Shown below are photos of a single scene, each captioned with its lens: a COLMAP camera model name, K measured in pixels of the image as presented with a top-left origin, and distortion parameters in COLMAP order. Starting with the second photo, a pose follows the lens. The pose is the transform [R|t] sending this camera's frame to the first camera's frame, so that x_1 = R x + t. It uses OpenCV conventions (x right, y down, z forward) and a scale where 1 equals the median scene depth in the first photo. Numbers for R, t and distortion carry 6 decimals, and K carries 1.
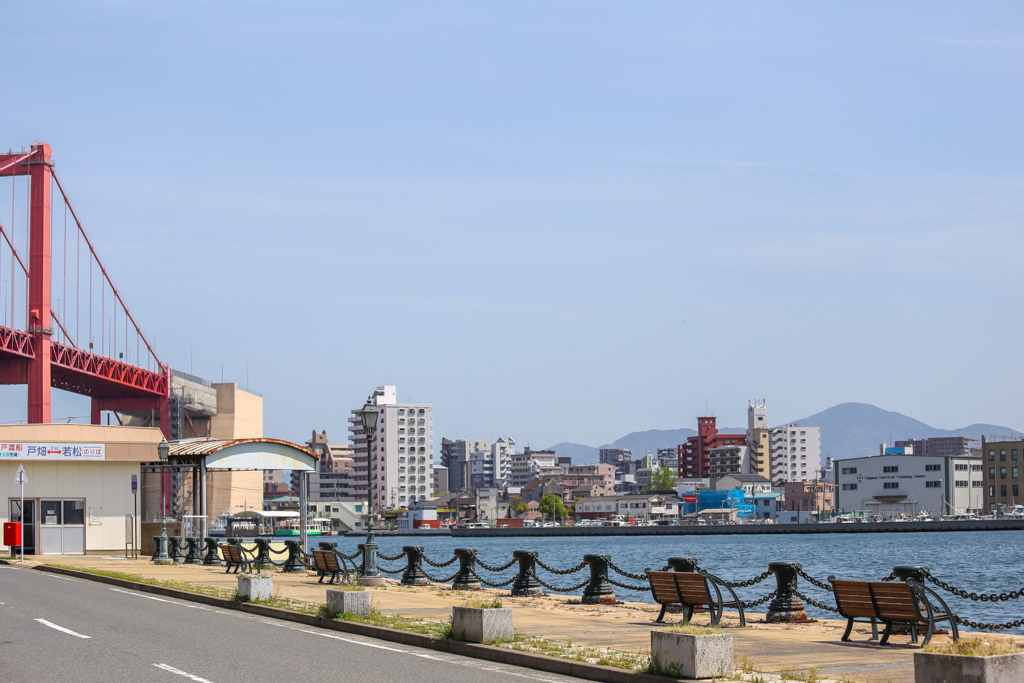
lens RADIAL K [[2163.0, 0, 512.1], [0, 2163.0, 347.9], [0, 0, 1]] dist [-0.310315, 0.000000]
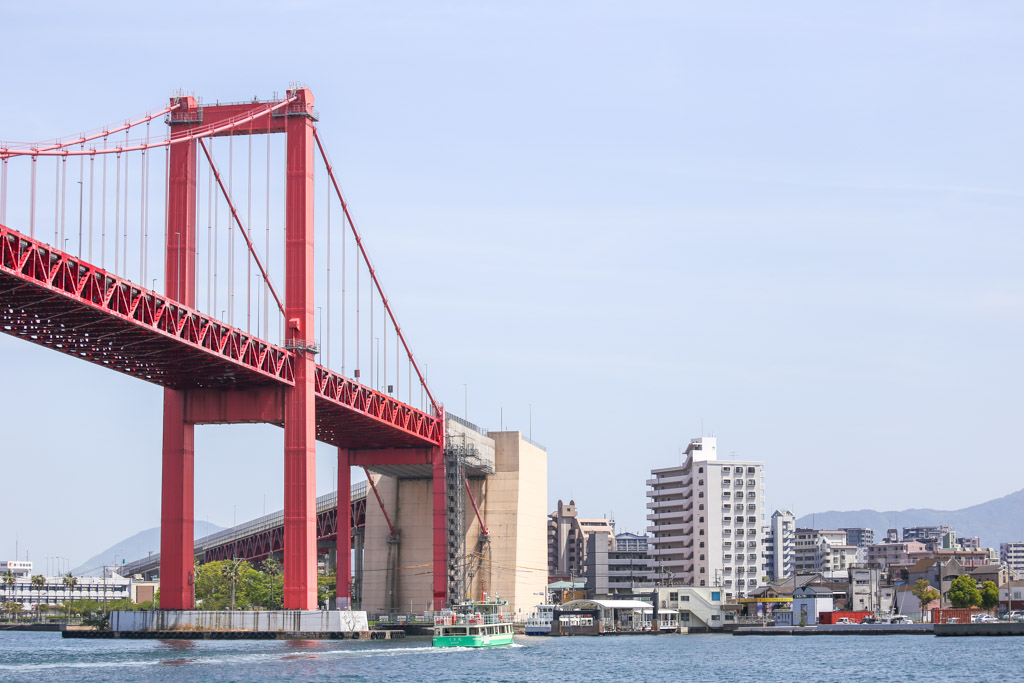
lens RADIAL K [[2339.2, 0, 512.7], [0, 2339.2, 342.7], [0, 0, 1]] dist [-0.230163, 0.000000]
pose [[0.998298, -0.000756, -0.058309, -0.086421], [-0.001286, 0.999388, -0.034969, 0.014473], [0.058300, 0.034984, 0.997686, 0.182767]]
